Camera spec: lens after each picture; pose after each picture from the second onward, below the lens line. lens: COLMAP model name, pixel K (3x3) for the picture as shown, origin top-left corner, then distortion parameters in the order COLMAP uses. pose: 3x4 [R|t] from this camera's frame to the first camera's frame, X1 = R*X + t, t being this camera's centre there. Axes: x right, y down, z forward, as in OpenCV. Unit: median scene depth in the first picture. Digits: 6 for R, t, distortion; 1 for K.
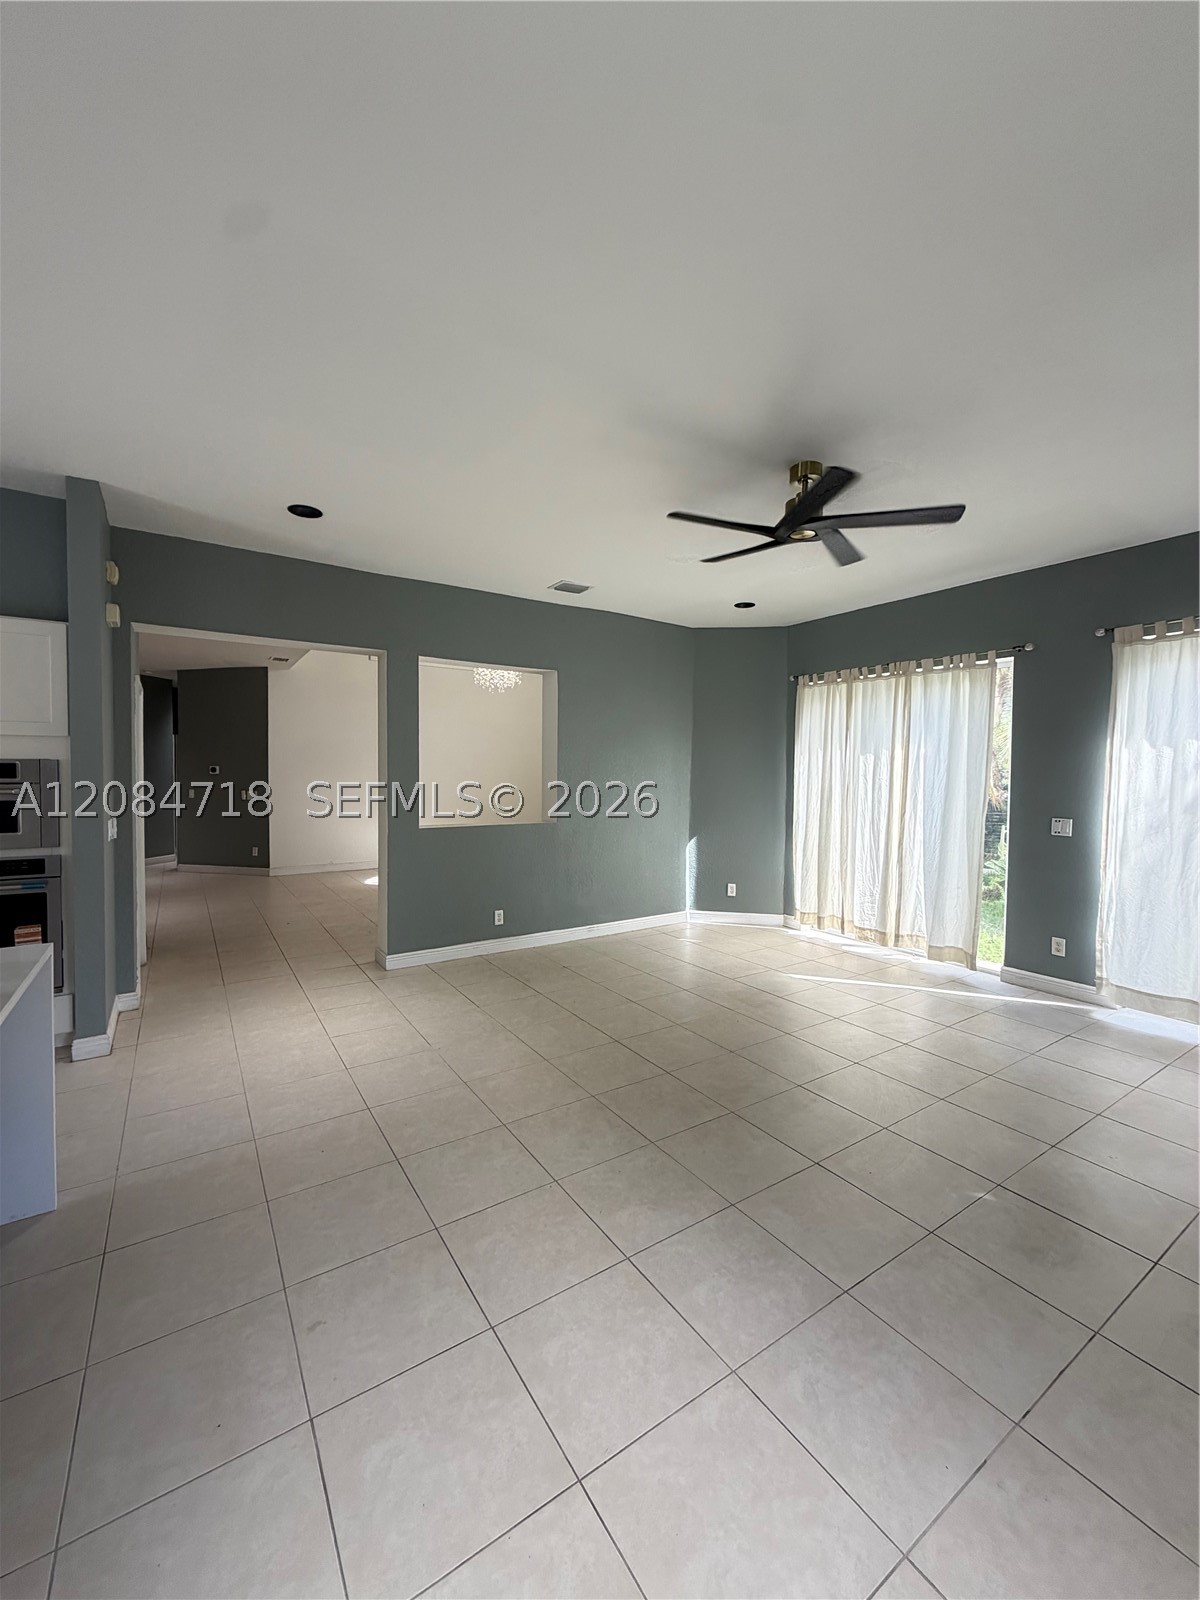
lens RADIAL K [[634.5, 0, 594.0], [0, 634.5, 804.6], [0, 0, 1]] dist [-0.000708, 0.000726]
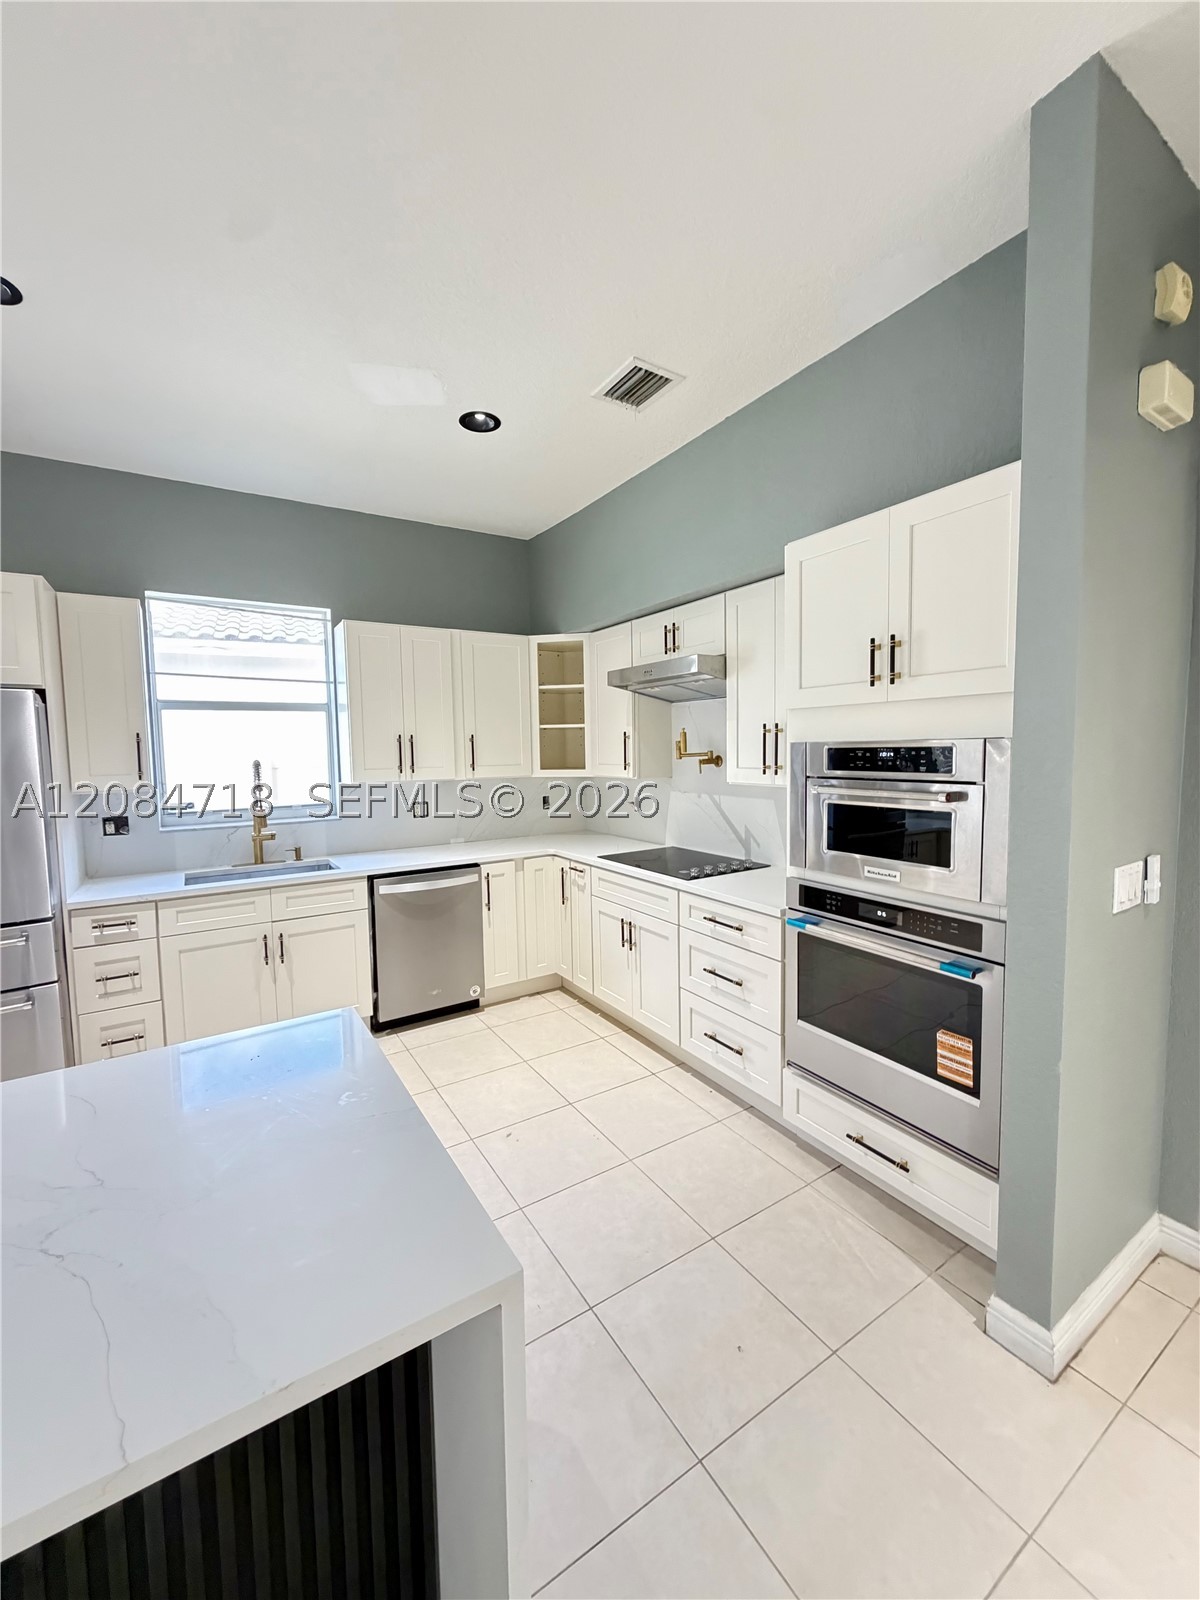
lens RADIAL K [[634.5, 0, 601.8], [0, 634.5, 793.5], [0, 0, 1]] dist [-0.000708, 0.000726]
pose [[-0.006768, 0.059591, -0.998200, -0.493029], [-0.025722, 0.997882, 0.059746, -0.071654], [0.999646, 0.026080, -0.005220, 0.997410]]
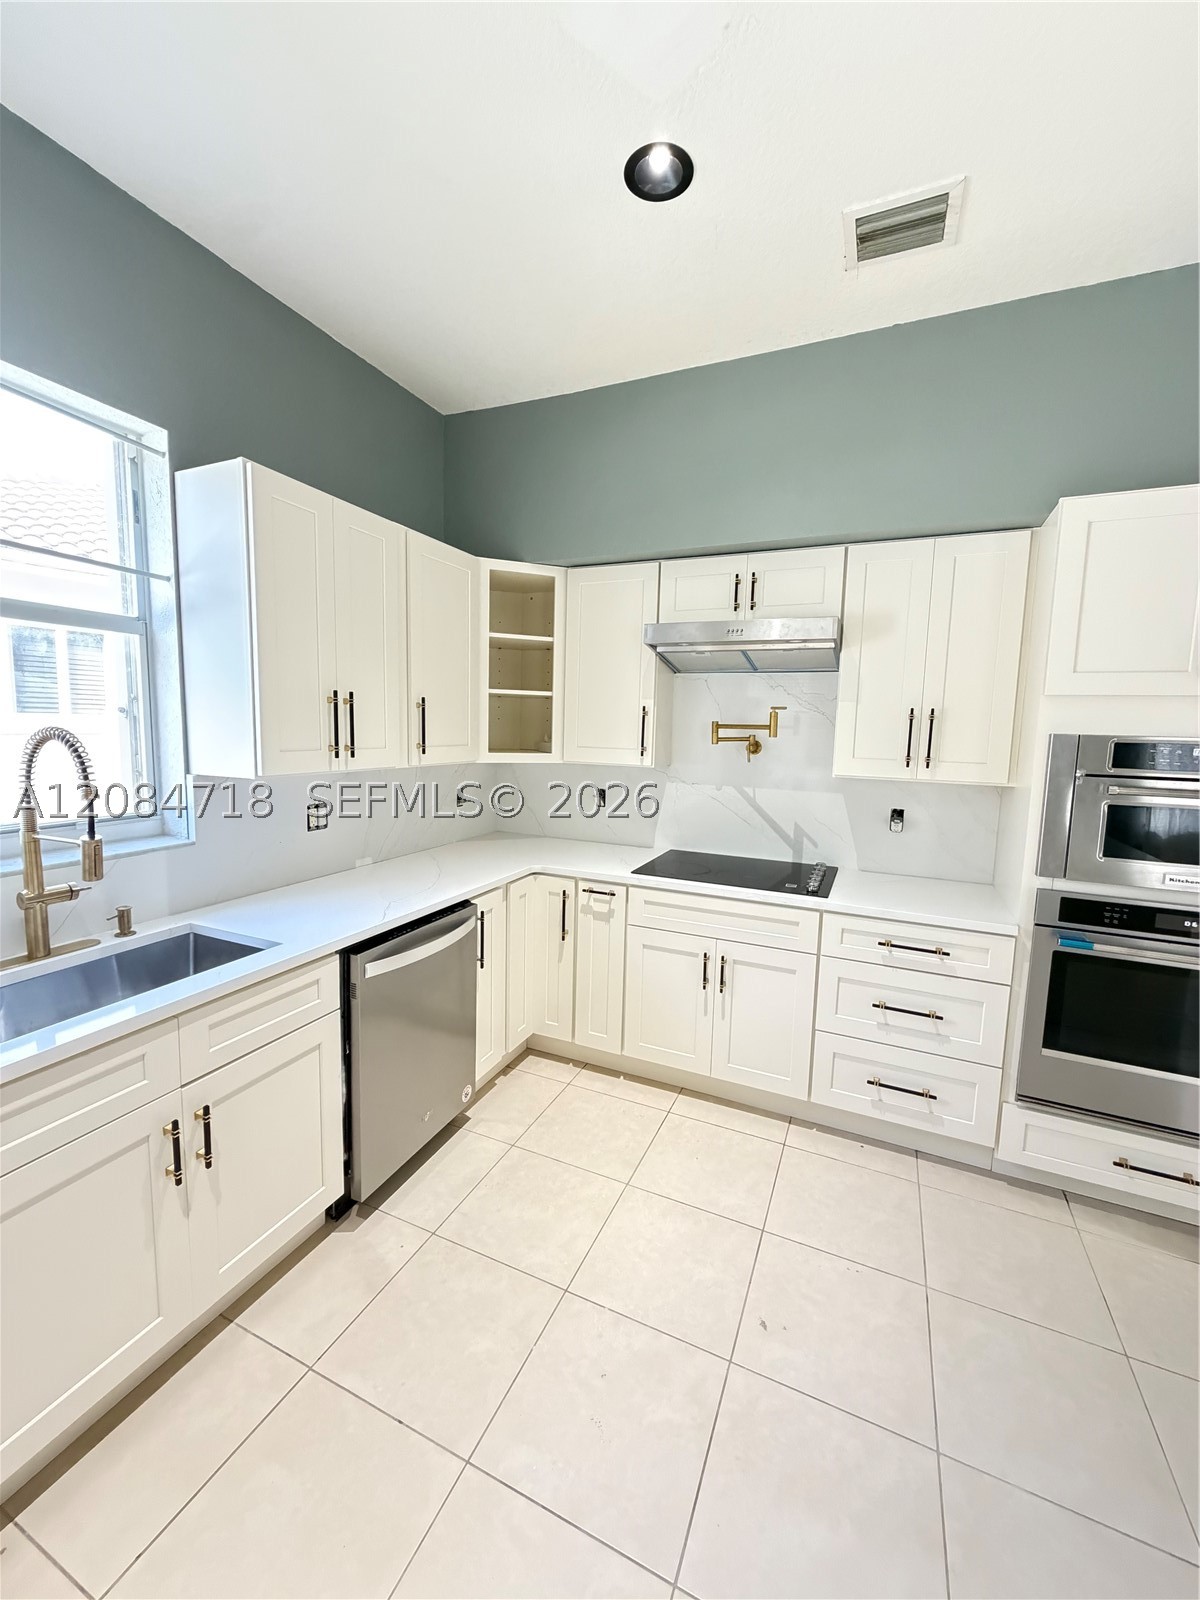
lens RADIAL K [[634.5, 0, 599.9], [0, 634.5, 792.6], [0, 0, 1]] dist [-0.000708, 0.000726]
pose [[0.545470, 0.089786, -0.833307, -1.130043], [-0.052948, 0.995951, 0.072652, -0.050407], [0.836456, 0.004493, 0.548015, 0.276696]]
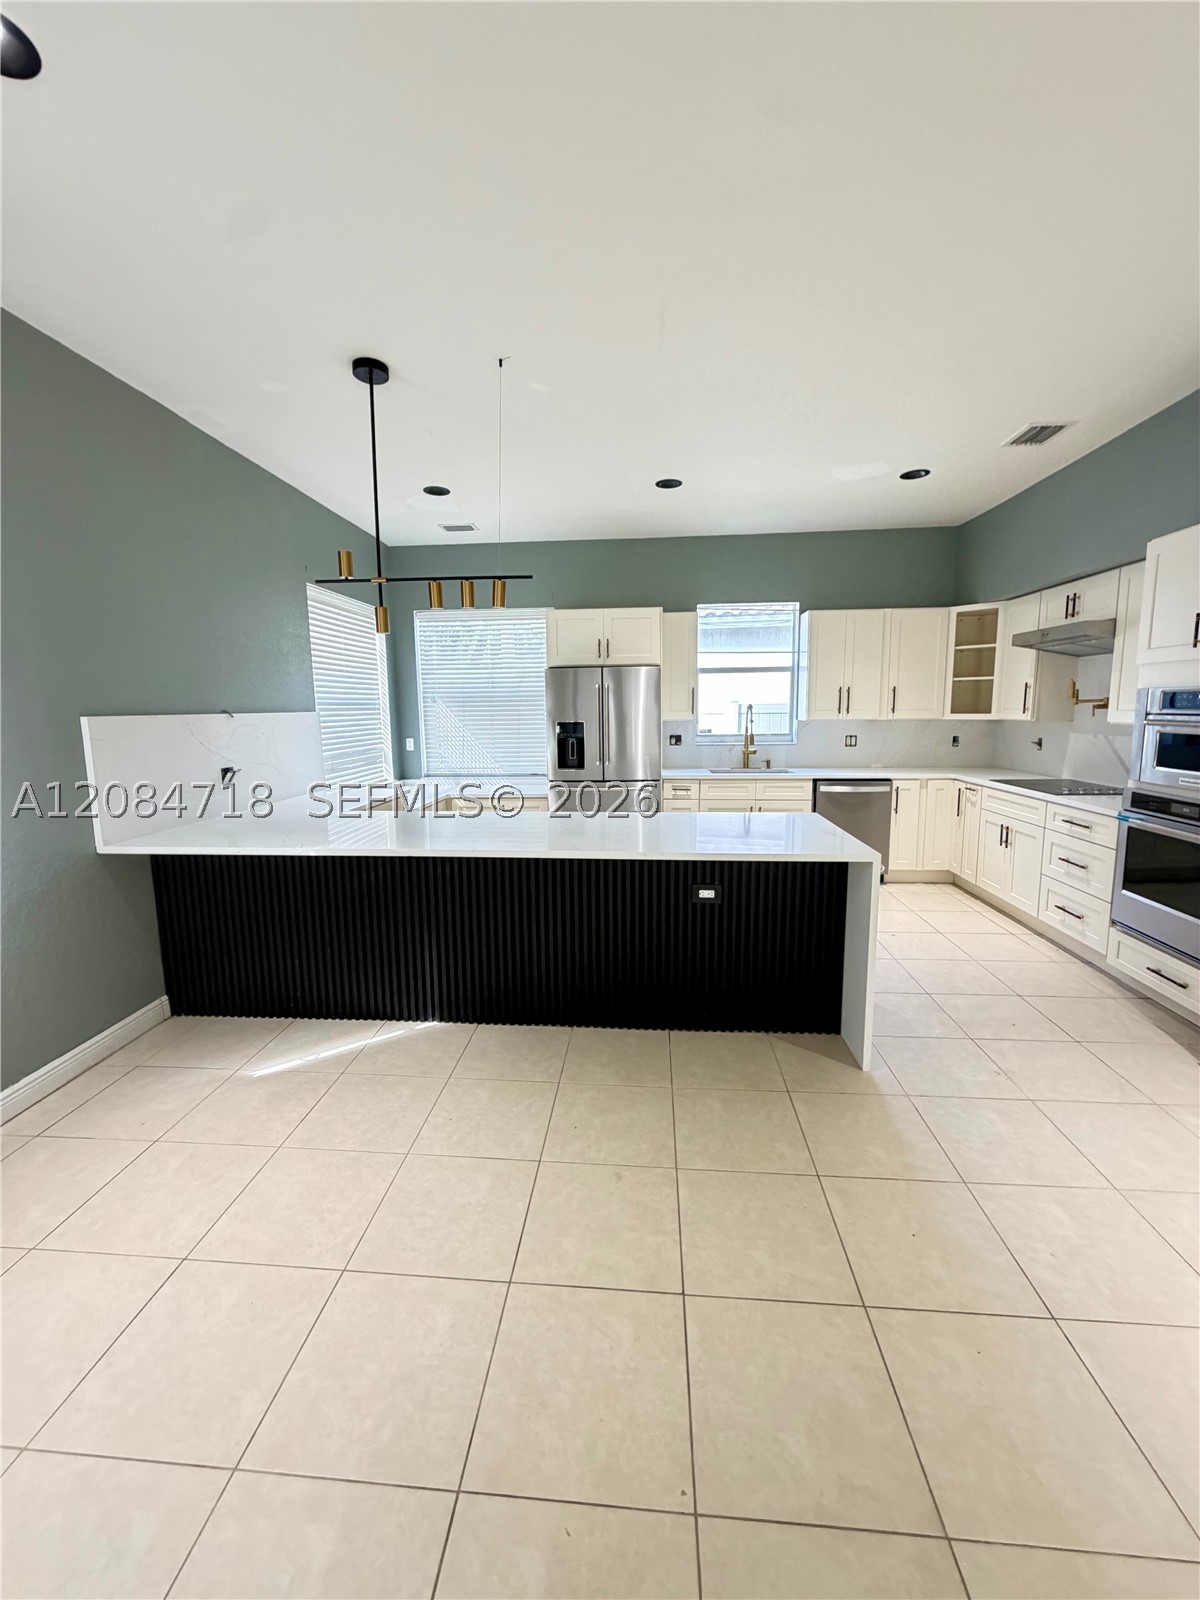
lens RADIAL K [[634.5, 0, 599.6], [0, 634.5, 794.7], [0, 0, 1]] dist [-0.000708, 0.000726]
pose [[-0.609543, 0.102130, -0.786146, 0.335309], [-0.029721, 0.988025, 0.151401, -0.045805], [0.792195, 0.115650, -0.599209, 1.221580]]
